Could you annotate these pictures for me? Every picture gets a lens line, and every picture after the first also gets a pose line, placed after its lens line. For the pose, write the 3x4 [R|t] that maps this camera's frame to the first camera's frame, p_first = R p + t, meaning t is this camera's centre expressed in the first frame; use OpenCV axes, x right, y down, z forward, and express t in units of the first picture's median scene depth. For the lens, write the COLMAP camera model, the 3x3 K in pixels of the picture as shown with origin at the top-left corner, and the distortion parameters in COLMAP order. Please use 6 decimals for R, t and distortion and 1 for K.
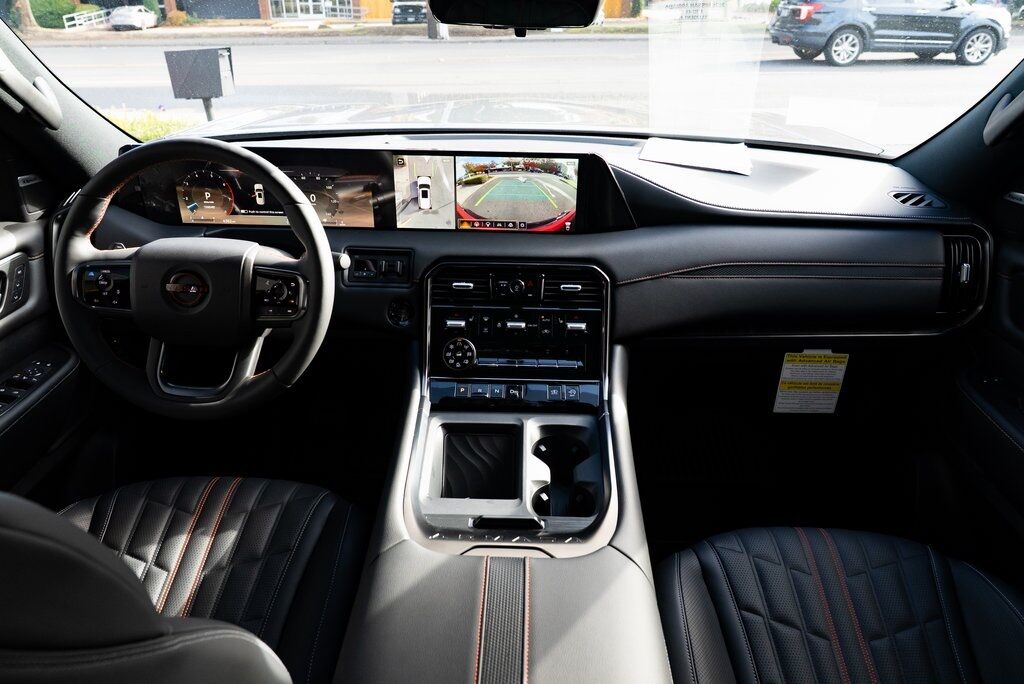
lens RADIAL K [[697.3, 0, 513.0], [0, 697.3, 342.9], [0, 0, 1]] dist [-0.034759, 0.020550]
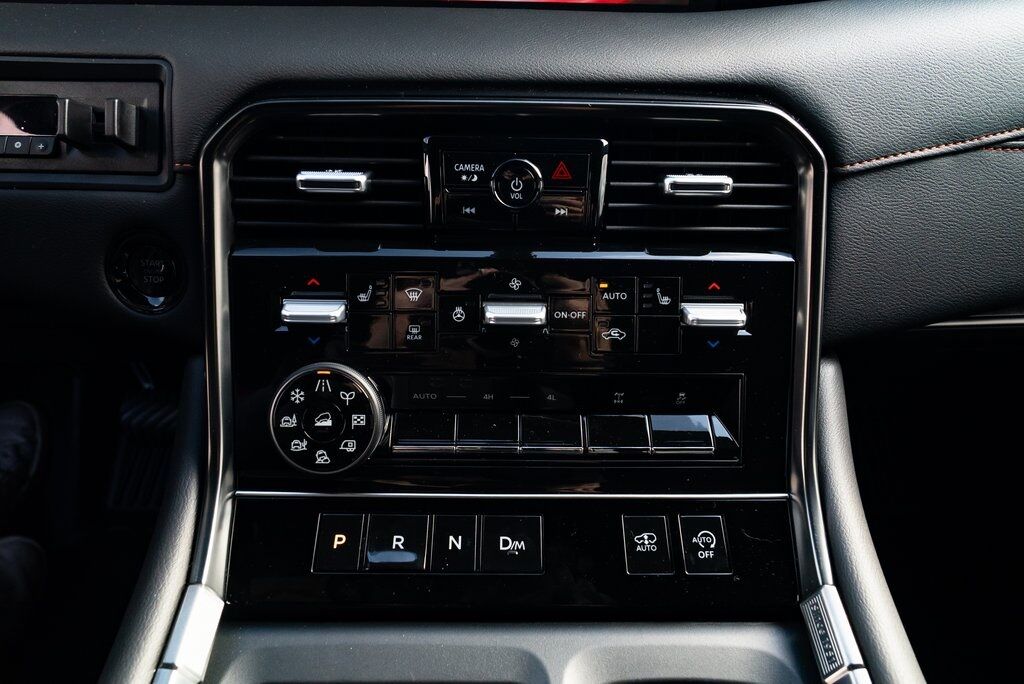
lens RADIAL K [[680.8, 0, 506.3], [0, 680.8, 341.1], [0, 0, 1]] dist [-0.019158, 0.002237]
pose [[0.999577, -0.015259, 0.024775, -0.006675], [0.010756, 0.984924, 0.172654, -0.062935], [-0.027036, -0.172314, 0.984671, 0.690098]]
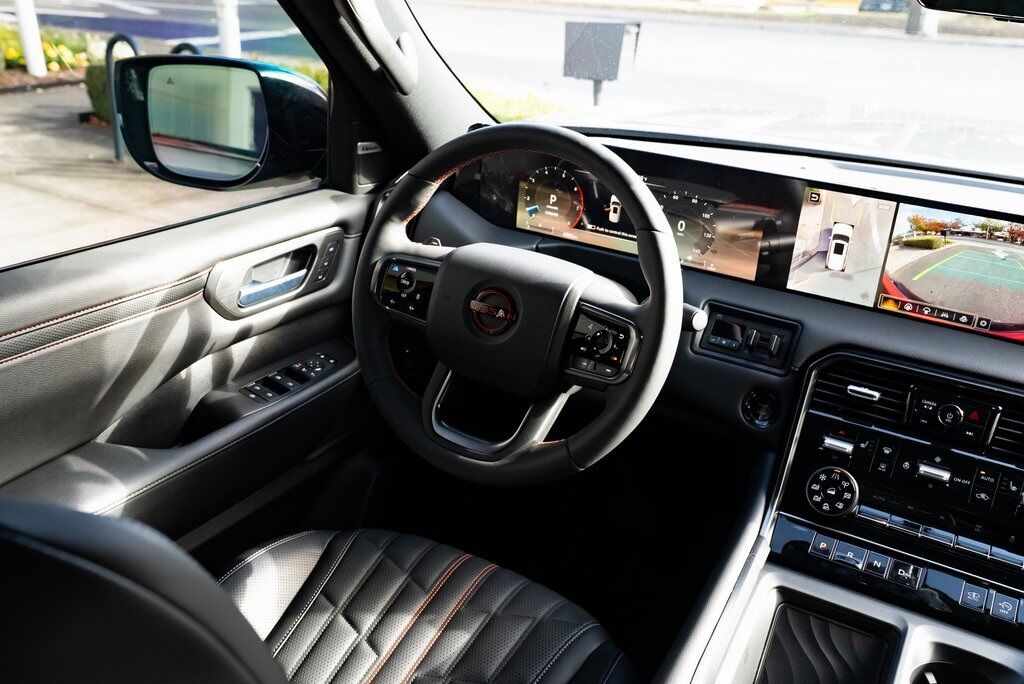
lens RADIAL K [[925.6, 0, 512.4], [0, 925.6, 342.3], [0, 0, 1]] dist [-0.014365, 0.026783]
pose [[0.877251, 0.223875, -0.424630, -0.001910], [-0.257699, 0.965949, -0.023115, -0.021334], [0.404996, 0.129704, 0.905072, 0.059258]]
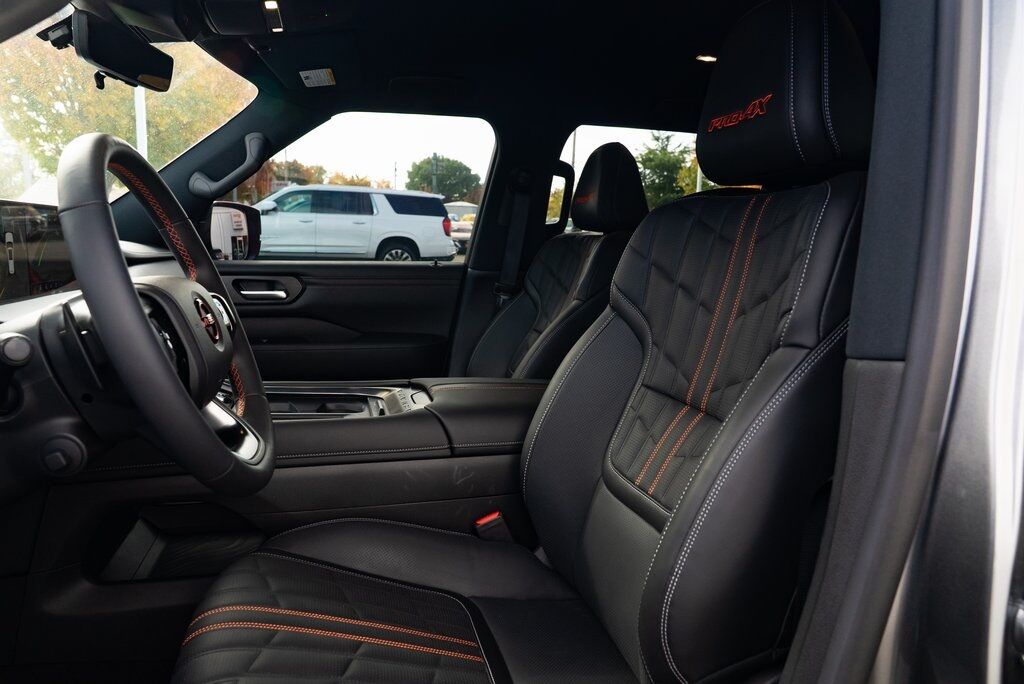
lens RADIAL K [[697.3, 0, 514.2], [0, 697.3, 341.8], [0, 0, 1]] dist [-0.034759, 0.020550]
pose [[-0.270338, -0.157778, 0.949749, -1.066366], [0.407670, 0.874919, 0.261387, -0.099073], [-0.872194, 0.457847, -0.172203, 0.692283]]
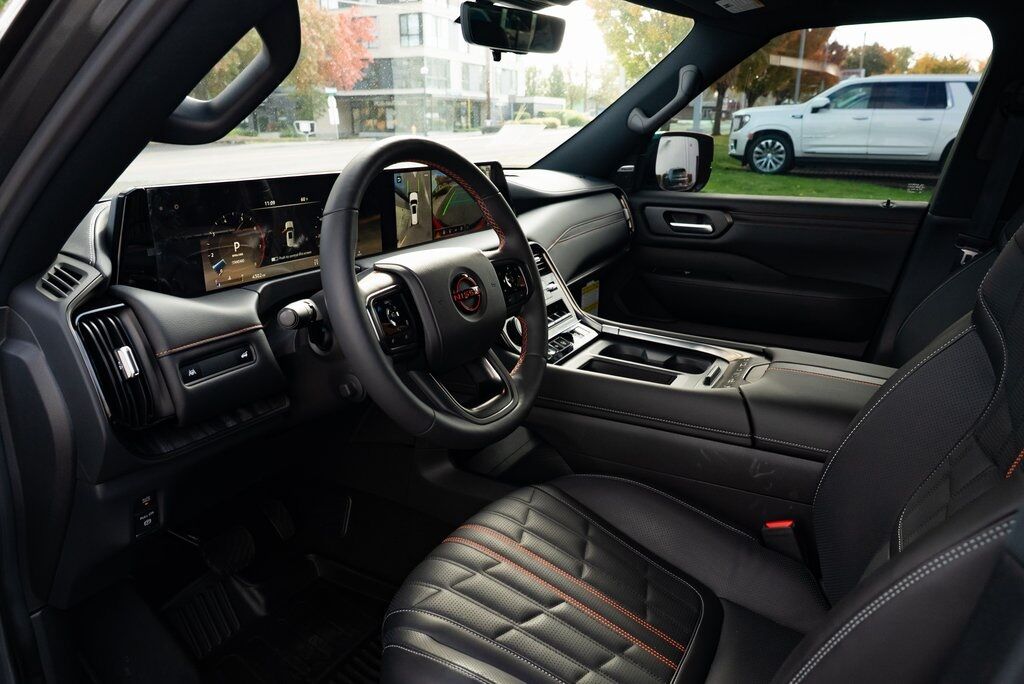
lens RADIAL K [[697.3, 0, 511.8], [0, 697.3, 343.1], [0, 0, 1]] dist [-0.034759, 0.020550]
pose [[0.468401, -0.275320, 0.839523, -0.997894], [0.404340, 0.911660, 0.073381, -0.051634], [-0.785564, 0.305081, 0.538345, 0.399746]]
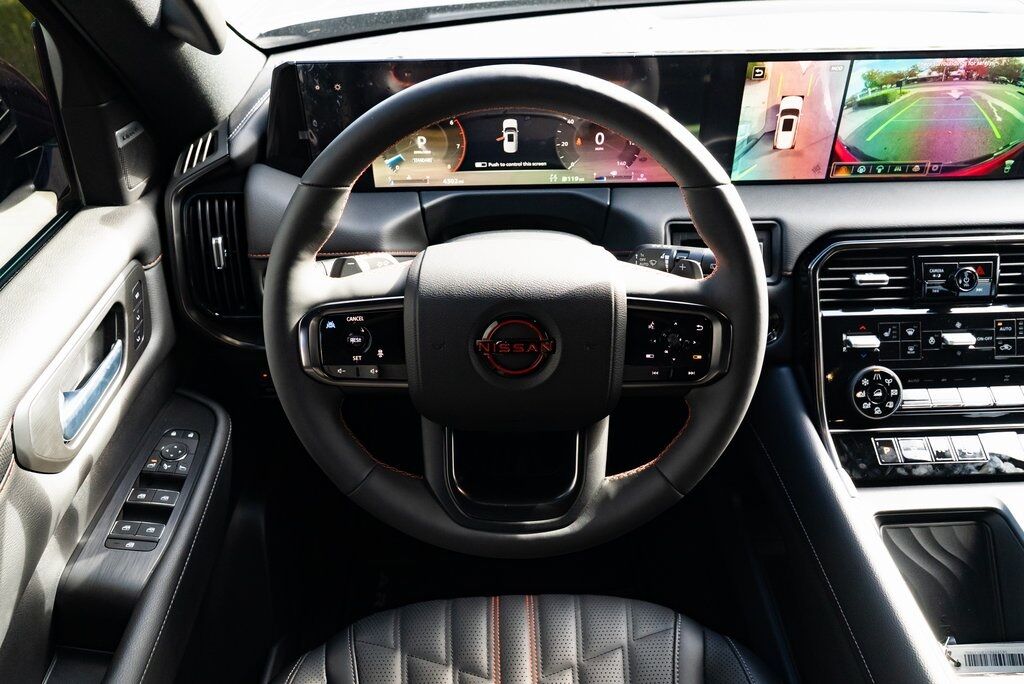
lens RADIAL K [[808.8, 0, 515.6], [0, 808.8, 339.7], [0, 0, 1]] dist [-0.020865, 0.023020]
pose [[0.998381, -0.052911, 0.020869, -0.395970], [0.049217, 0.987563, 0.149322, -0.148390], [-0.028510, -0.148054, 0.988568, 0.289803]]
